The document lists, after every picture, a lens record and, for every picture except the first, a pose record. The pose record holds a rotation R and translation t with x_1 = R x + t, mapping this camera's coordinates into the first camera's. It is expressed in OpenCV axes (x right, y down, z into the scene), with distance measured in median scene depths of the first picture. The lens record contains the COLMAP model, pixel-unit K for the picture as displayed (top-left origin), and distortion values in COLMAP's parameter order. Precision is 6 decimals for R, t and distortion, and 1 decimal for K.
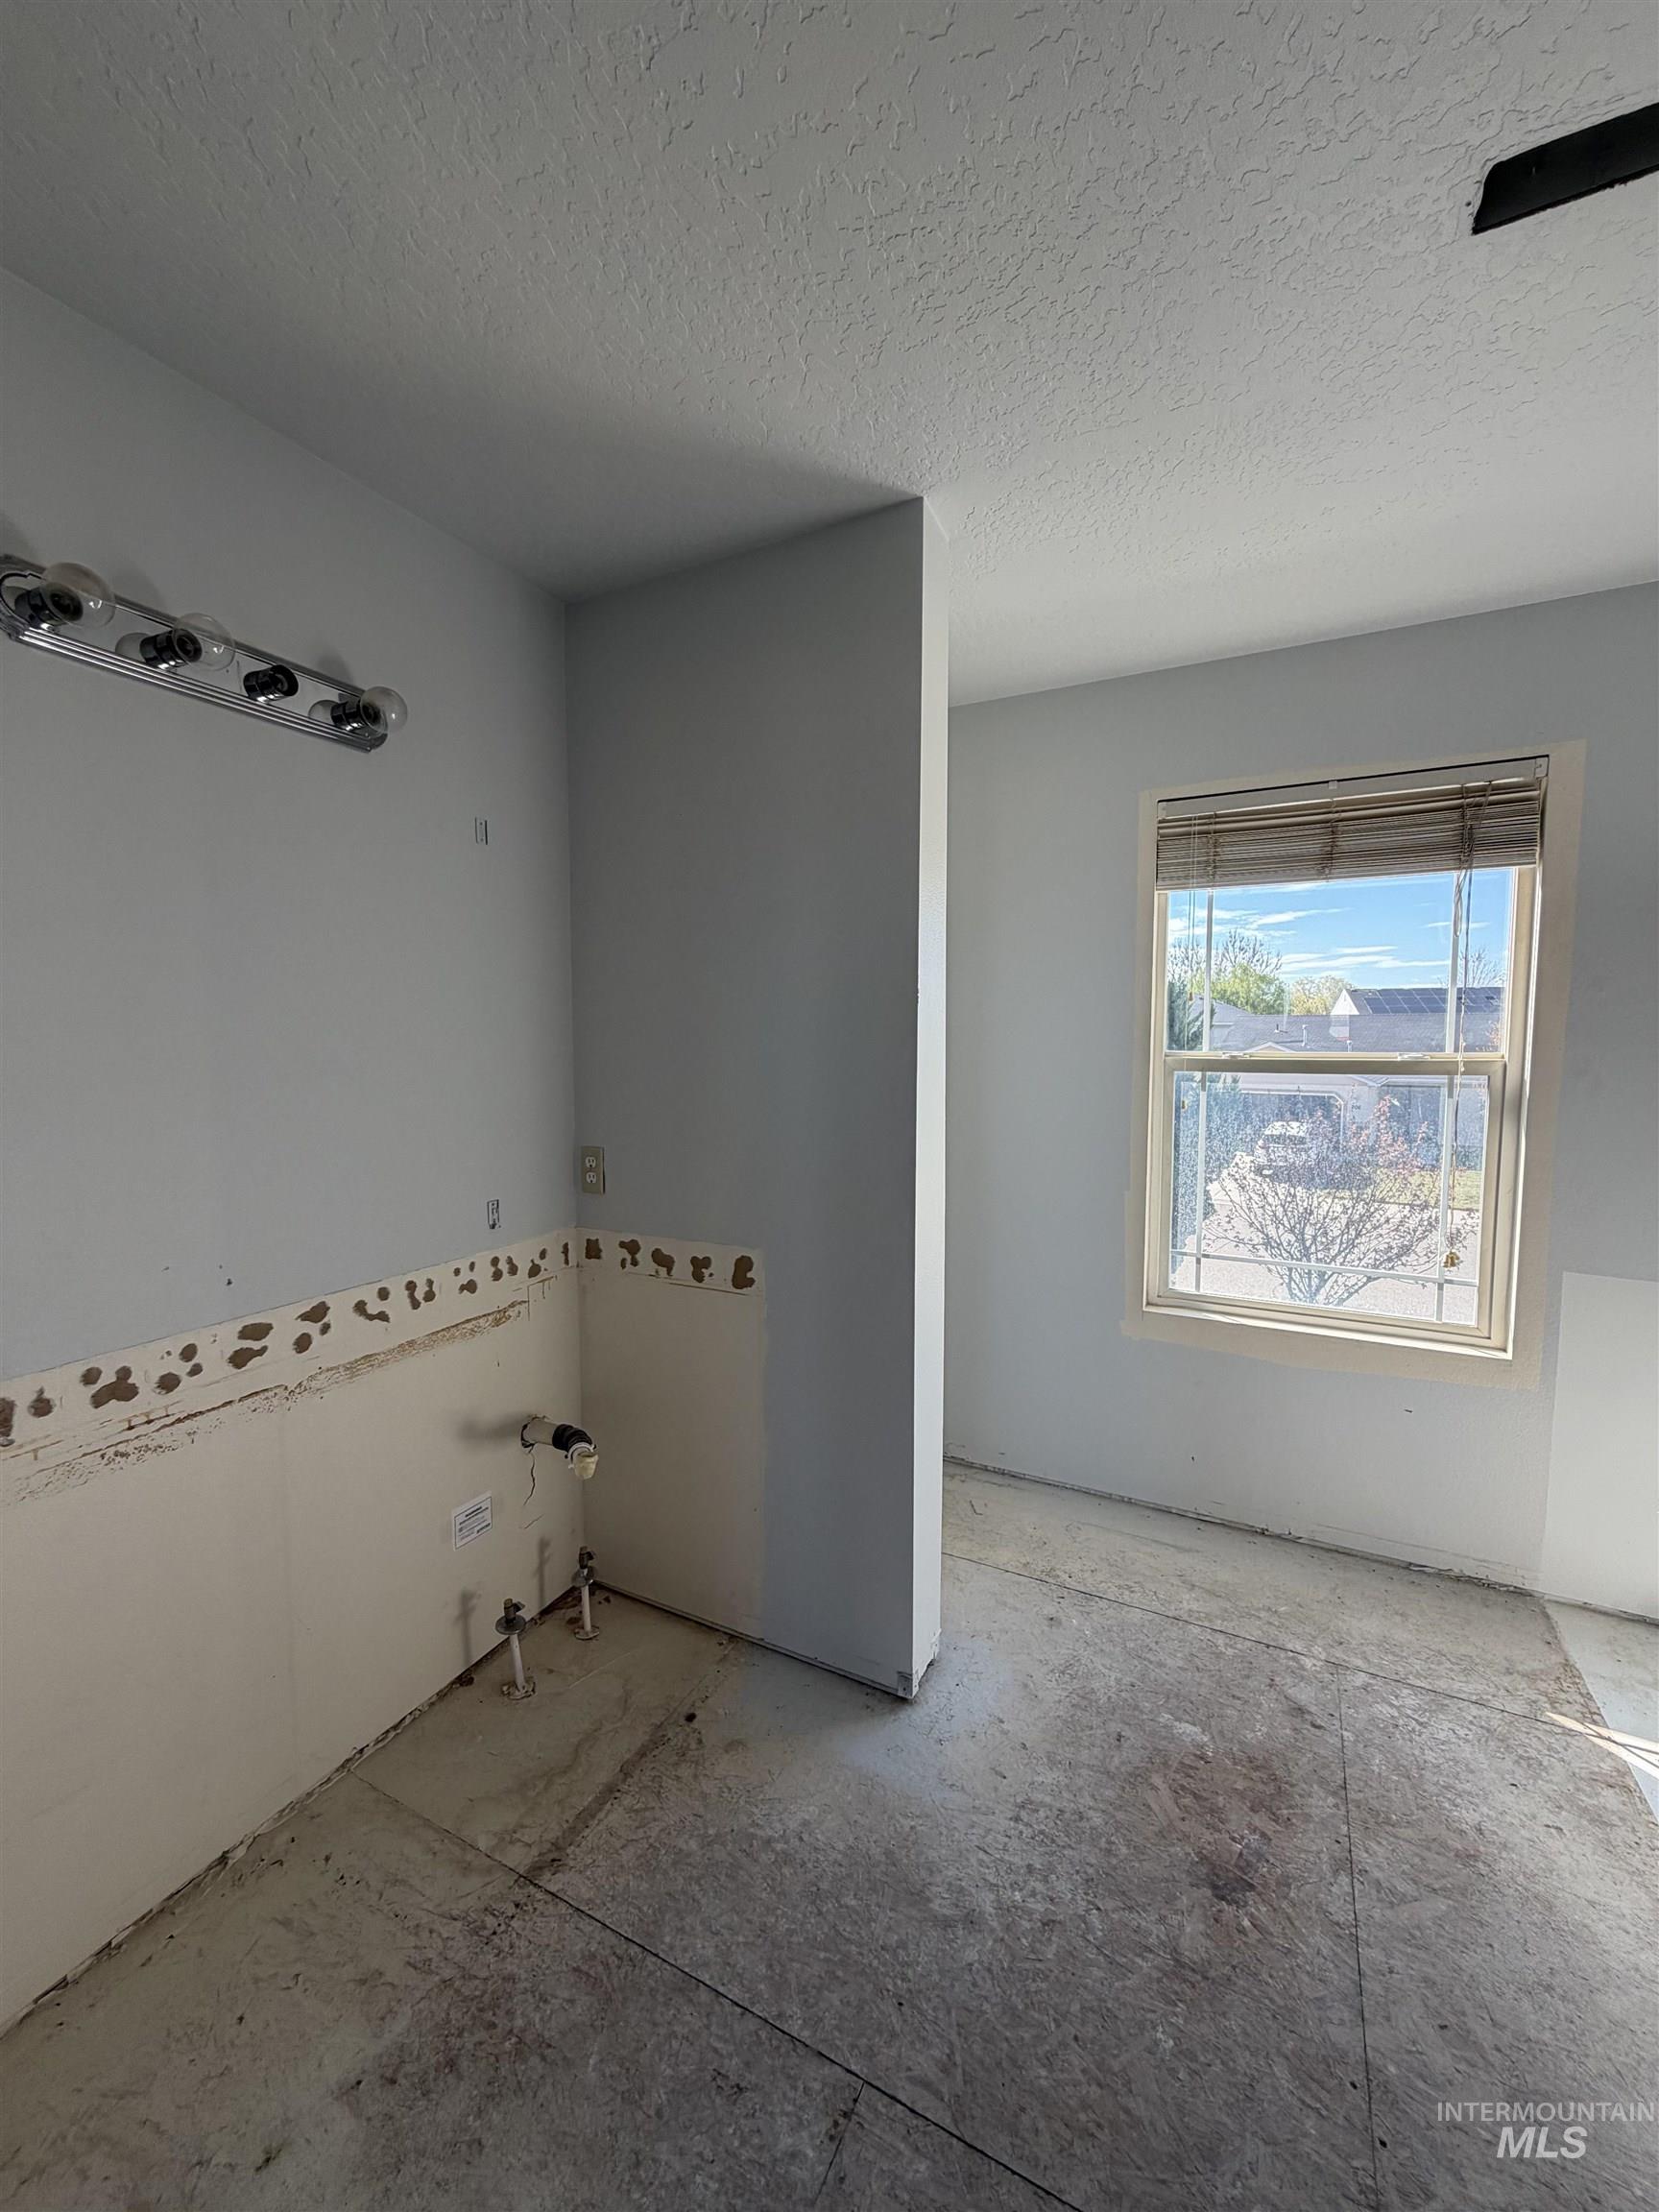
lens RADIAL K [[885.7, 0, 829.7], [0, 885.7, 1100.8], [0, 0, 1]] dist [-0.000549, 0.000573]
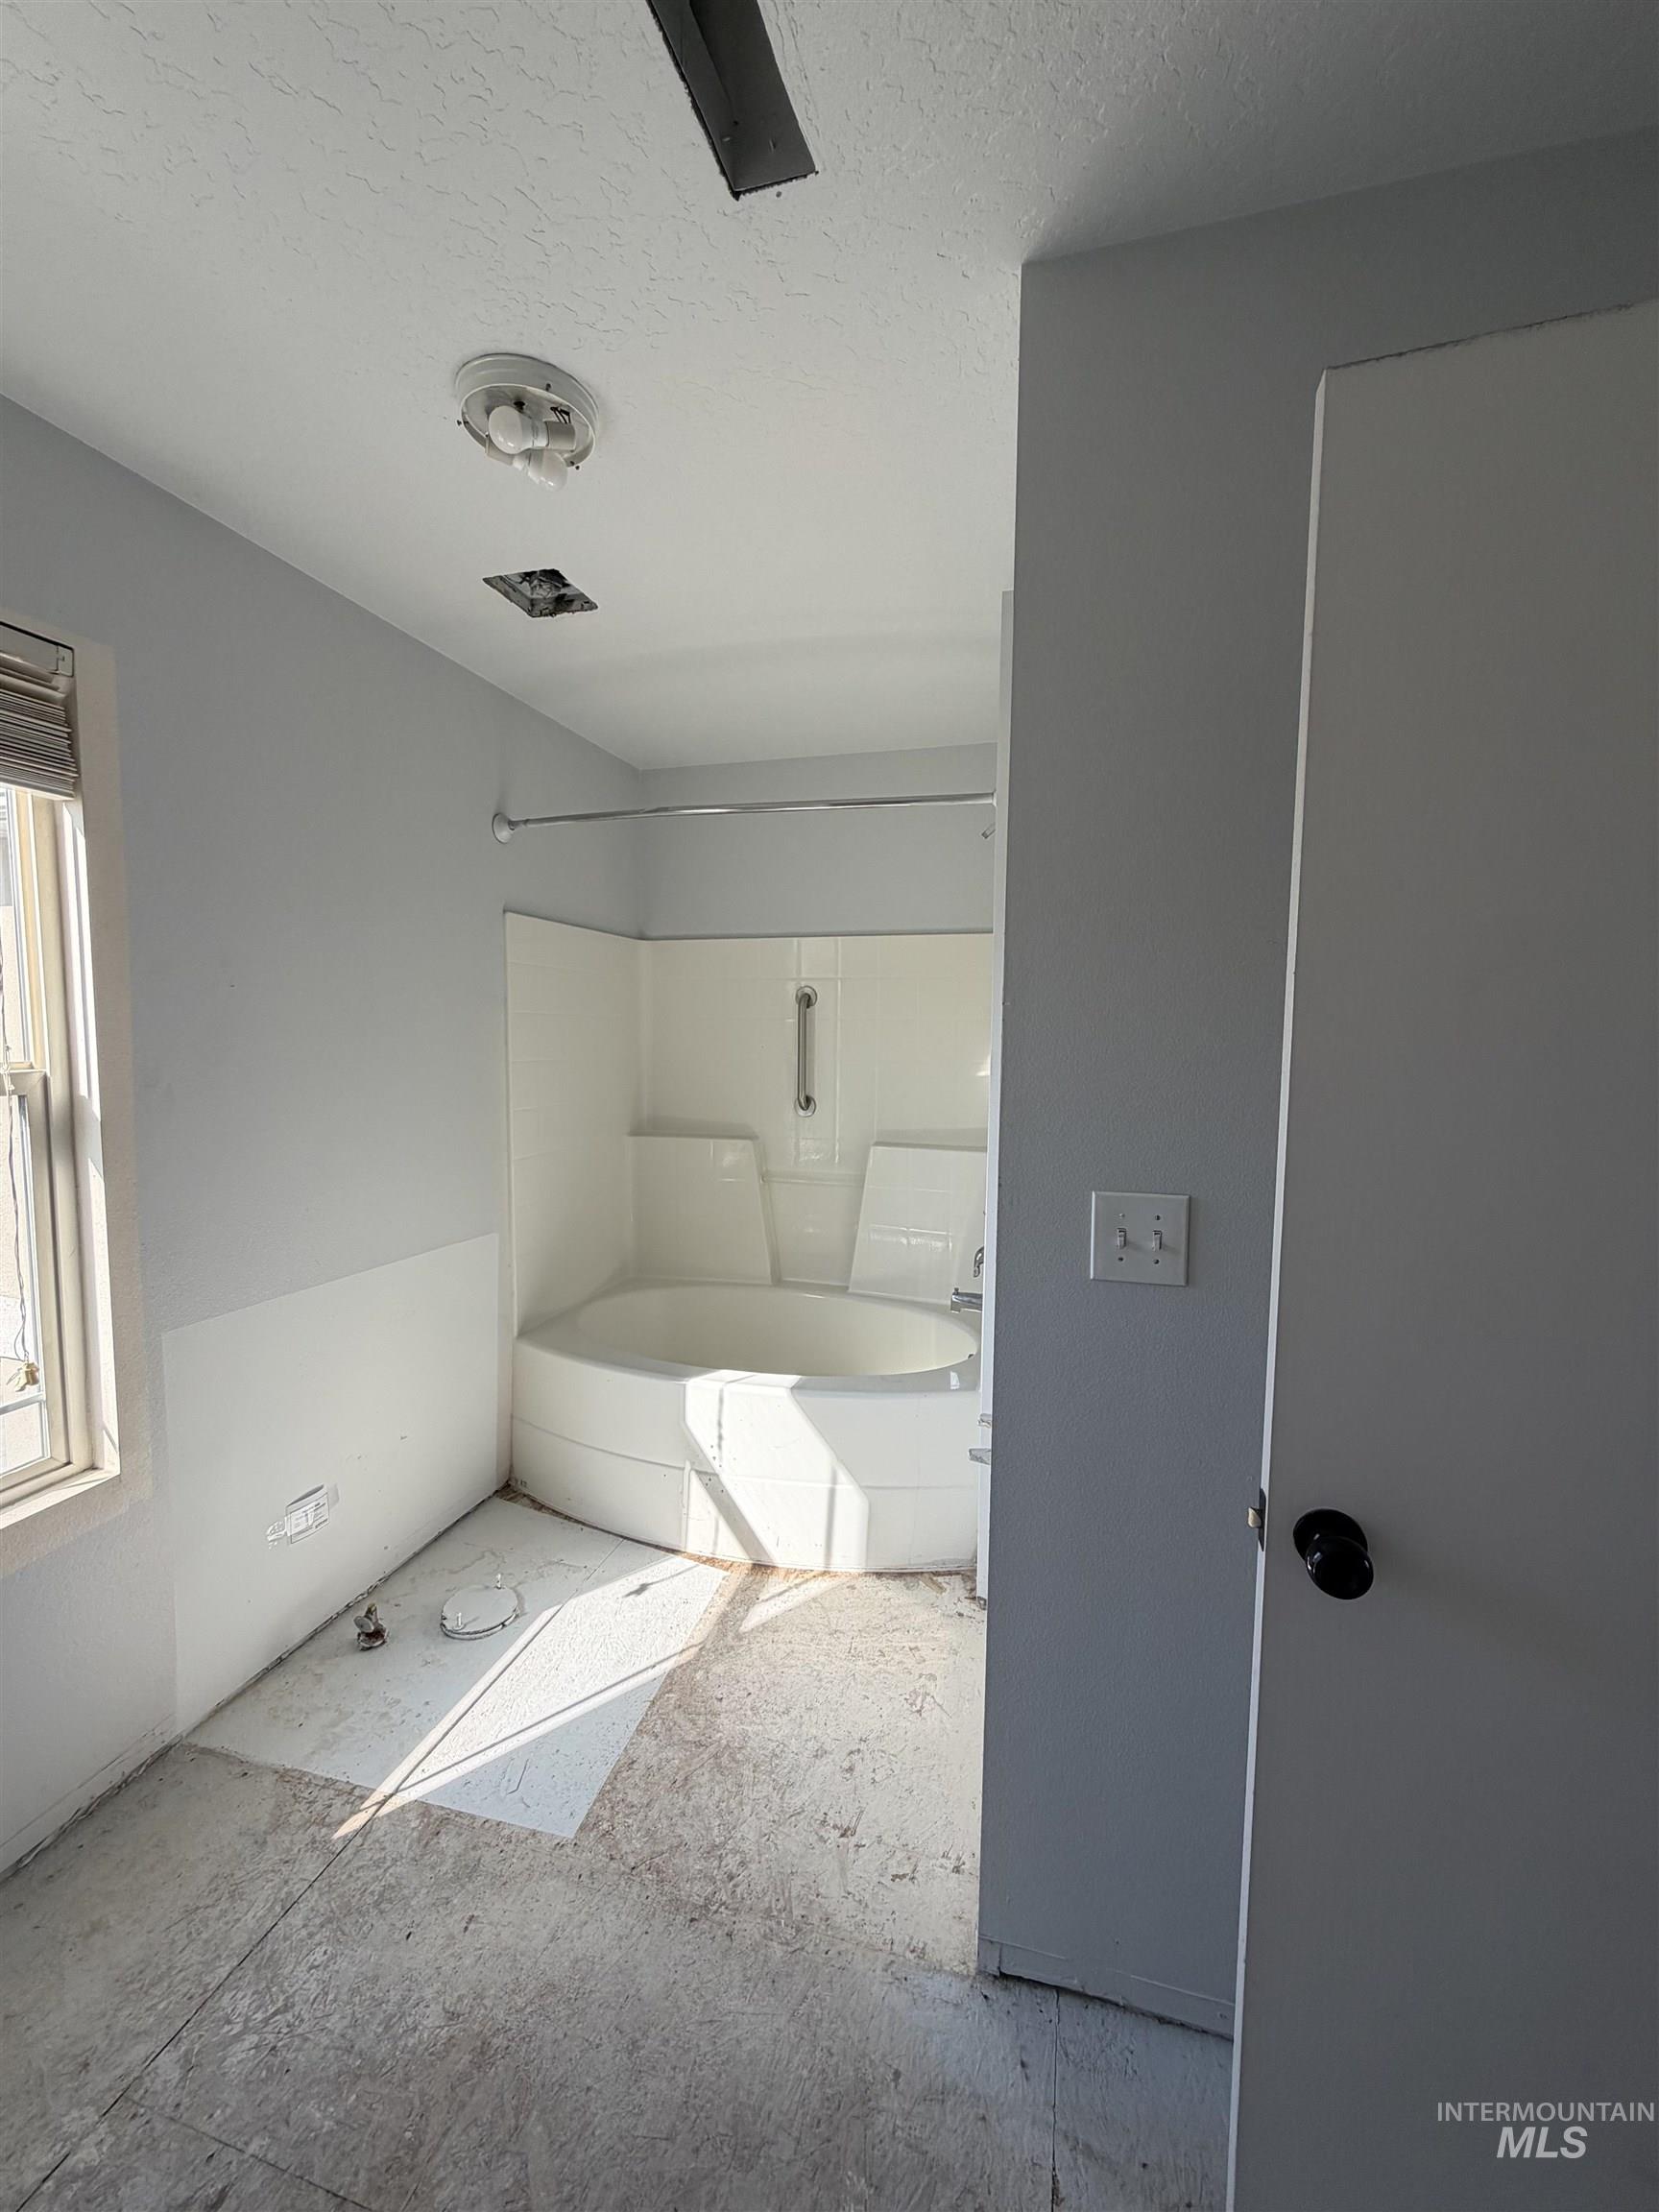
lens RADIAL K [[885.7, 0, 829.7], [0, 885.7, 1100.8], [0, 0, 1]] dist [-0.000549, 0.000573]
pose [[-0.199147, -0.084760, 0.976297, -0.051013], [0.063523, 0.993041, 0.099171, -0.060739], [-0.977909, 0.081767, -0.192377, 0.615295]]
